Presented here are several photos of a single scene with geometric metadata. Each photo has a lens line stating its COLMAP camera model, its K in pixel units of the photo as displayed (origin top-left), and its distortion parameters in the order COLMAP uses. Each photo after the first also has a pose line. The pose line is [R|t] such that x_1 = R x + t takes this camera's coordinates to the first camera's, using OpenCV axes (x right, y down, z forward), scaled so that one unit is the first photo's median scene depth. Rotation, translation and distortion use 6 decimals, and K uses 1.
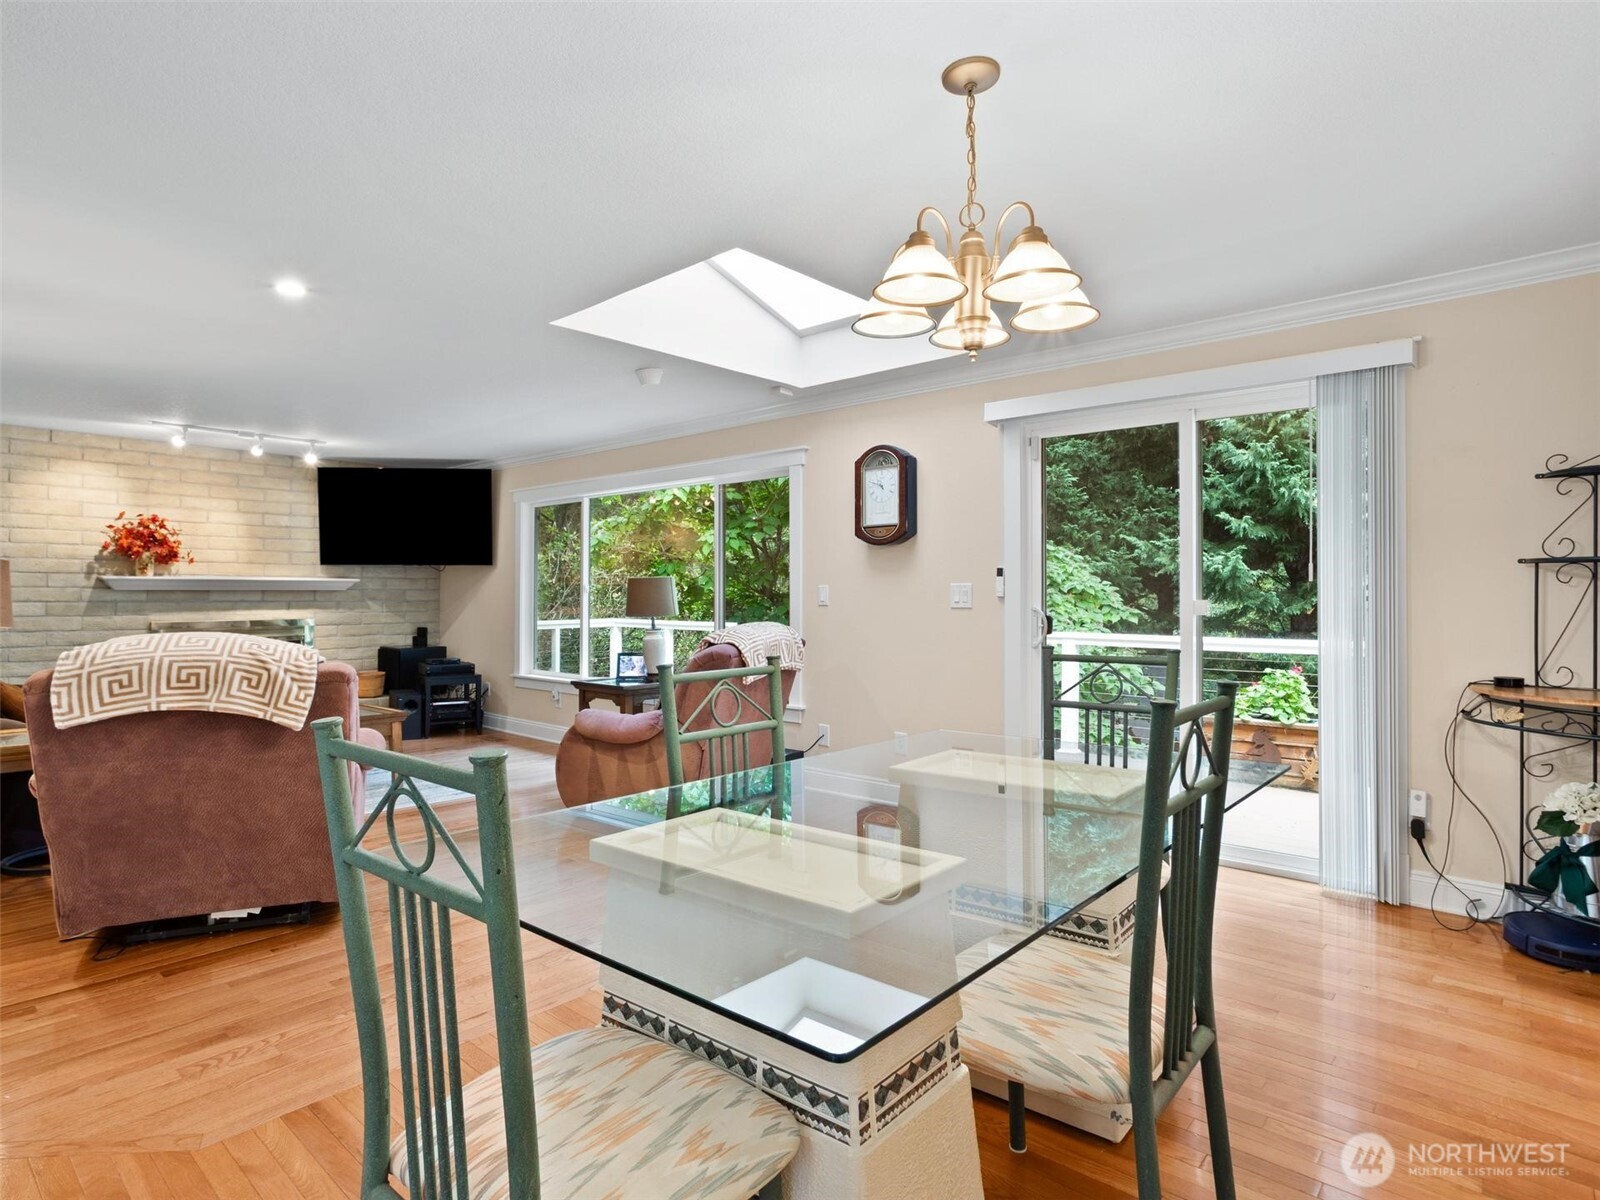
lens RADIAL K [[882.7, 0, 775.9], [0, 882.7, 583.9], [0, 0, 1]] dist [-0.048172, 0.027849]
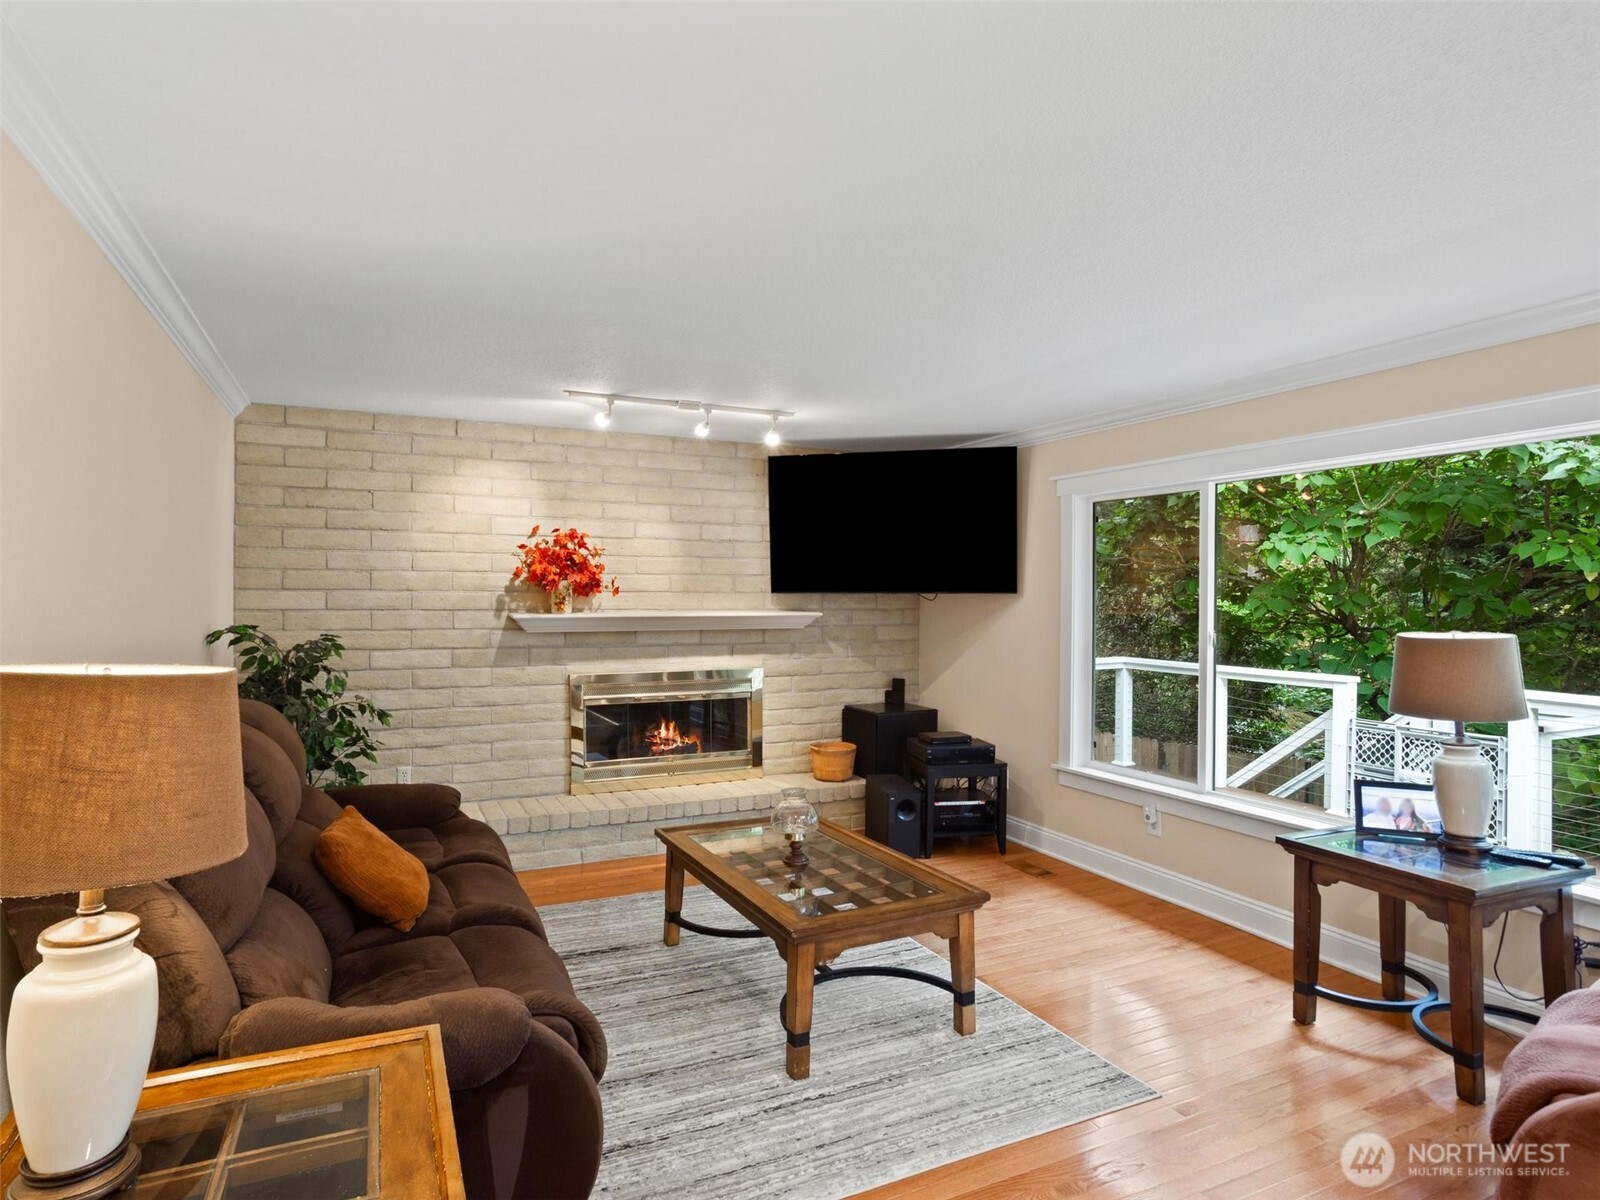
lens RADIAL K [[882.7, 0, 793.7], [0, 882.7, 591.4], [0, 0, 1]] dist [-0.048172, 0.027849]
pose [[0.930075, 0.000351, -0.367370, -0.265068], [0.002825, 0.999963, 0.008107, -0.032094], [0.367359, -0.008578, 0.930040, 0.370033]]
